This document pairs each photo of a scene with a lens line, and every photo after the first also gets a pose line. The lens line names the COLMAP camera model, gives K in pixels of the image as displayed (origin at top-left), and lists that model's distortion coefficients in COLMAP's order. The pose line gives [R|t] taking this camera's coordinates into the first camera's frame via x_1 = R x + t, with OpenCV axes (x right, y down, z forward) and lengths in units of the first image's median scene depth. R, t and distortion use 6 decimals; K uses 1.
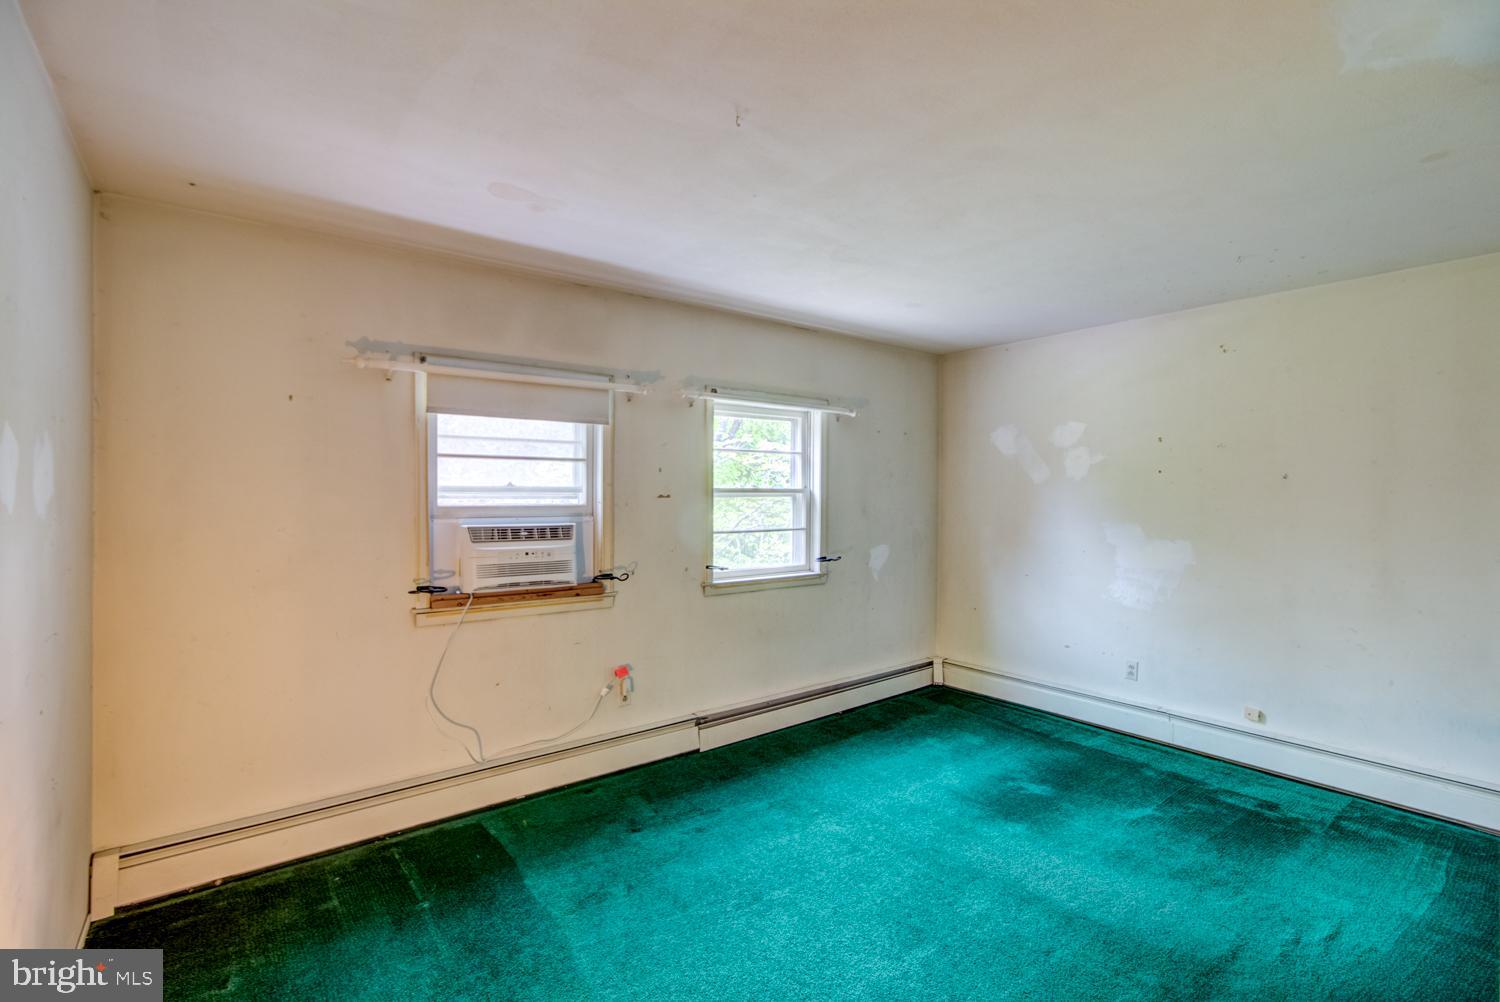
lens RADIAL K [[689.0, 0, 742.5], [0, 689.0, 500.0], [0, 0, 1]] dist [-0.019420, 0.009219]
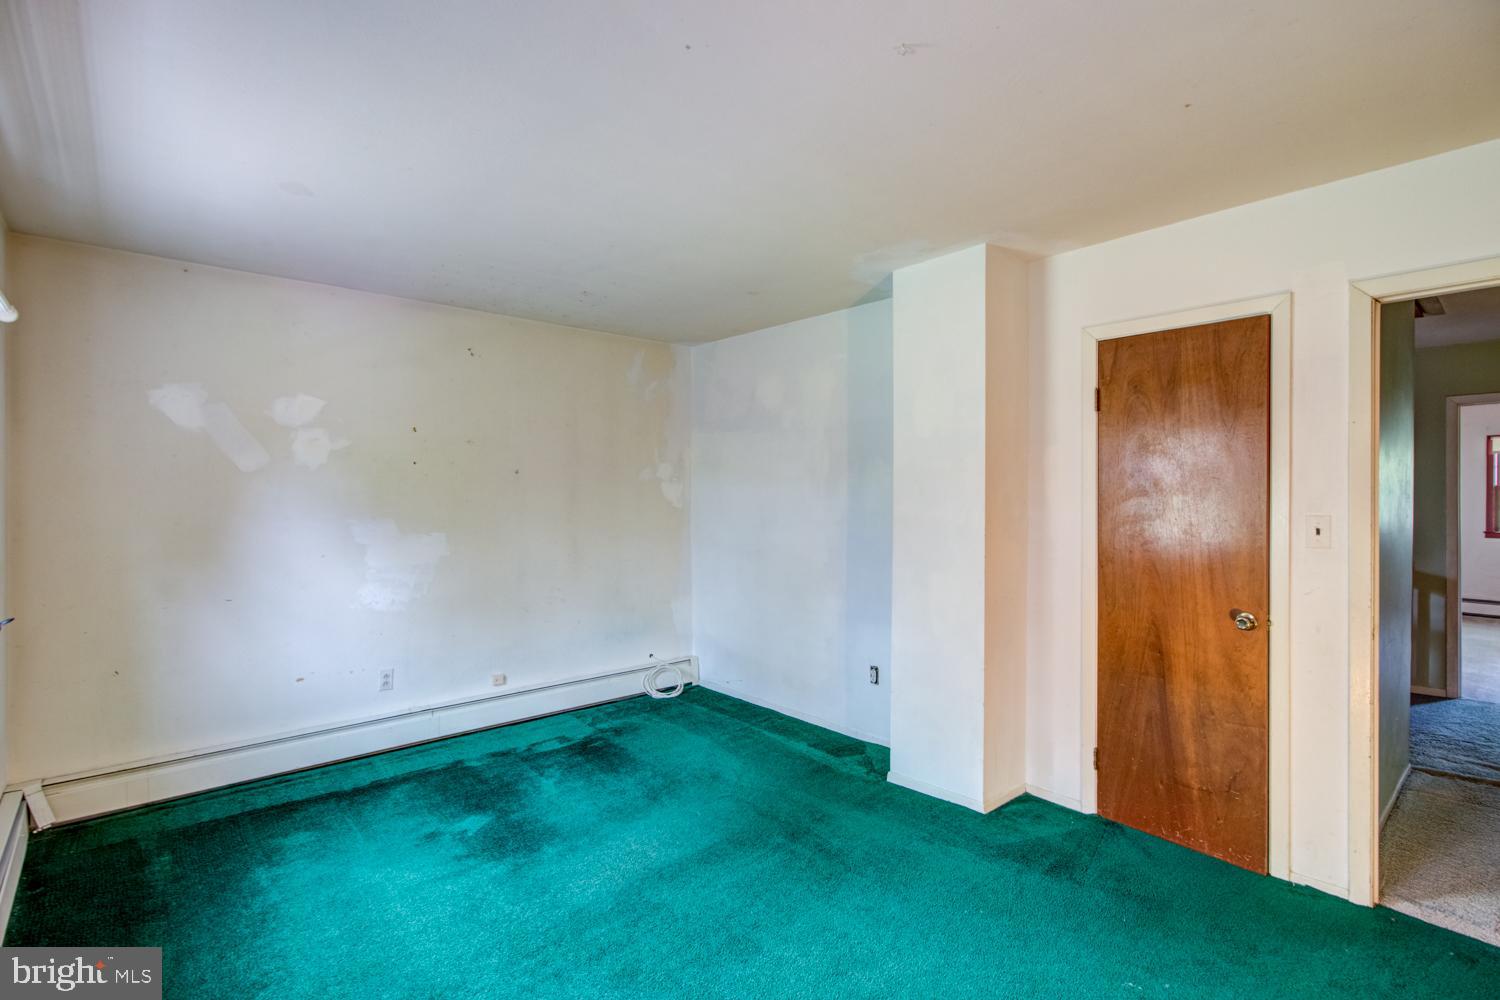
lens RADIAL K [[703.7, 0, 750.0], [0, 703.7, 500.0], [0, 0, 1]] dist [-0.001343, 0.008393]
pose [[-0.077359, -0.013471, 0.996912, -0.423423], [0.009997, 0.999848, 0.014286, 0.000813], [-0.996953, 0.011071, -0.077213, 0.620672]]
